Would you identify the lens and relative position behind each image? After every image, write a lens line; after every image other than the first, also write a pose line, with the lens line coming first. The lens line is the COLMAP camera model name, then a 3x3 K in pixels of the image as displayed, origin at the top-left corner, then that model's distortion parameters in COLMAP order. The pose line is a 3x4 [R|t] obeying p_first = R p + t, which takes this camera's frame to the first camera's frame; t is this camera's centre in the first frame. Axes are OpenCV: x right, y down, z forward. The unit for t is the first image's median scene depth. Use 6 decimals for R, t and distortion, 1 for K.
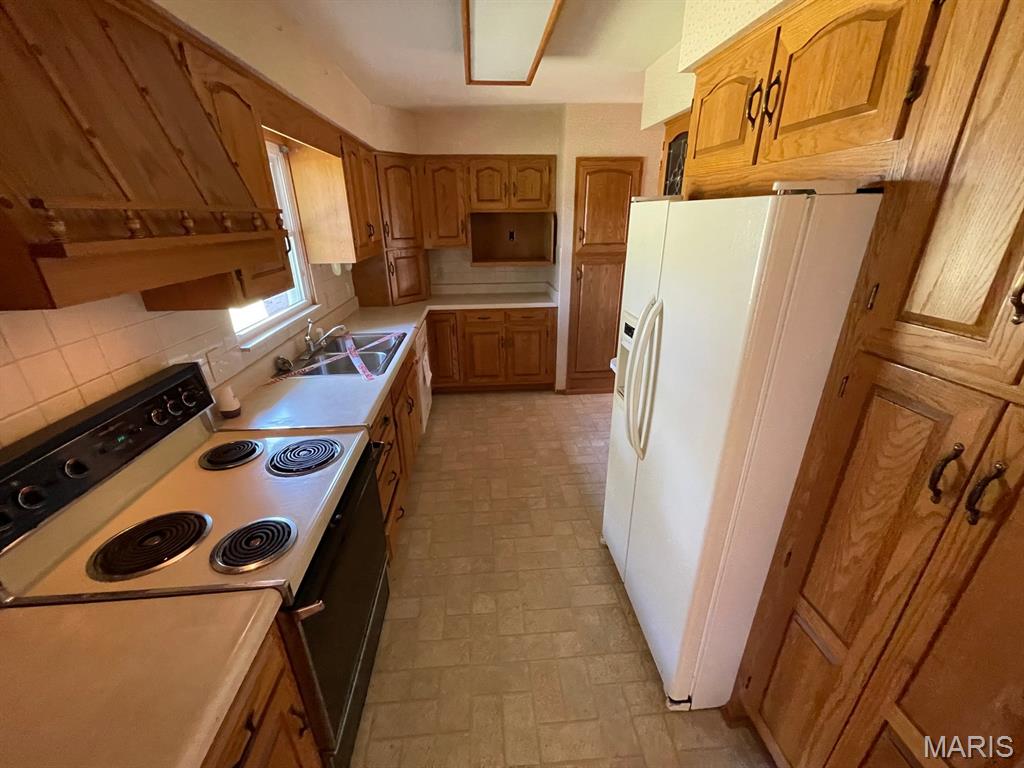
lens RADIAL K [[410.1, 0, 512.0], [0, 410.1, 384.0], [0, 0, 1]] dist [0.001844, 0.000237]
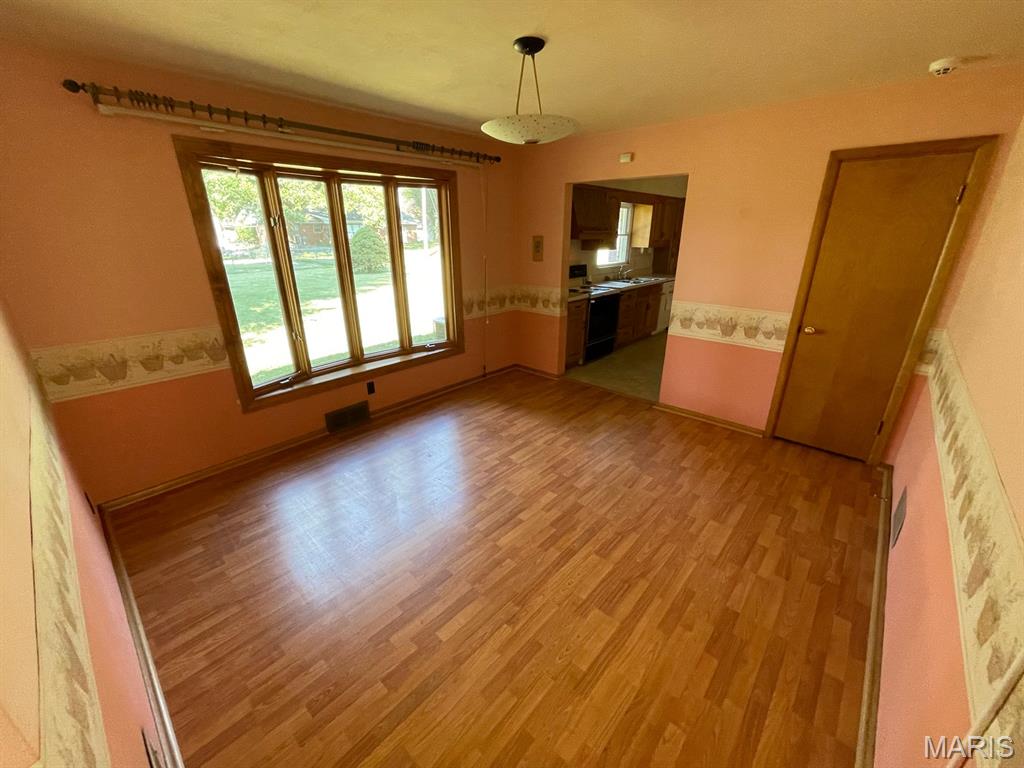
lens RADIAL K [[410.1, 0, 512.0], [0, 410.1, 384.0], [0, 0, 1]] dist [0.001844, 0.000237]
pose [[0.685914, 0.268444, -0.676358, 1.124848], [-0.285679, 0.954184, 0.088998, 0.597906], [0.669261, 0.132176, 0.731177, -1.451535]]
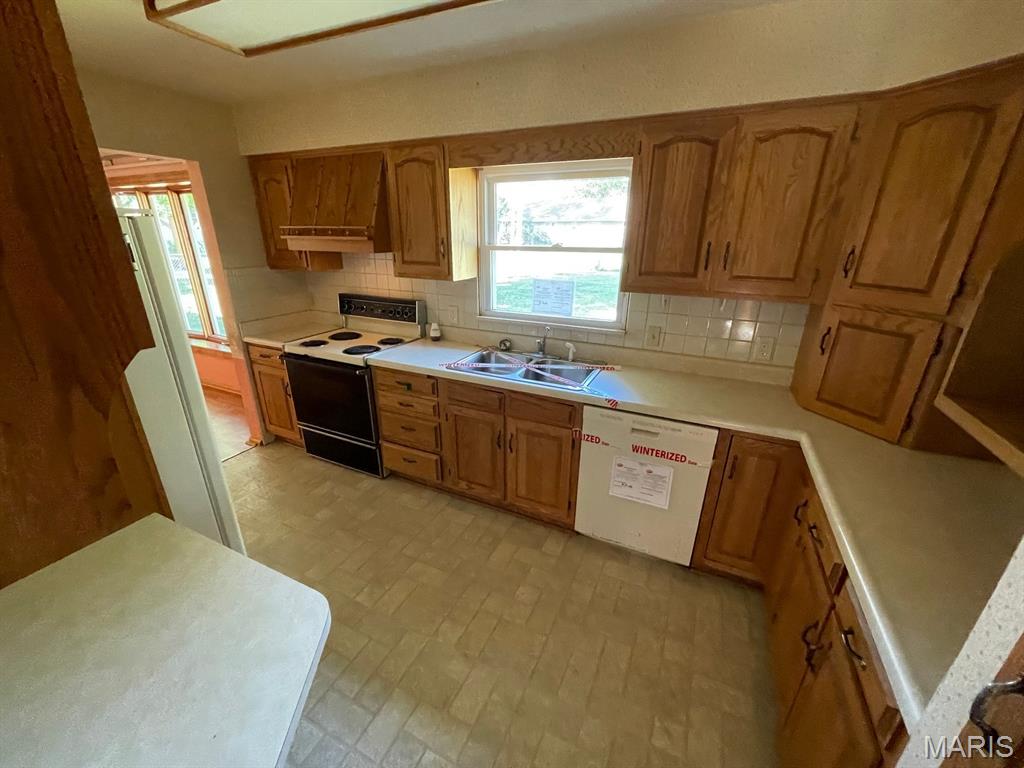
lens RADIAL K [[410.1, 0, 512.0], [0, 410.1, 384.0], [0, 0, 1]] dist [0.001844, 0.000237]
pose [[-0.489948, 0.310712, -0.814499, 0.518859], [-0.339068, 0.792833, 0.506407, -0.609324], [0.803109, 0.524284, -0.283095, 1.445285]]
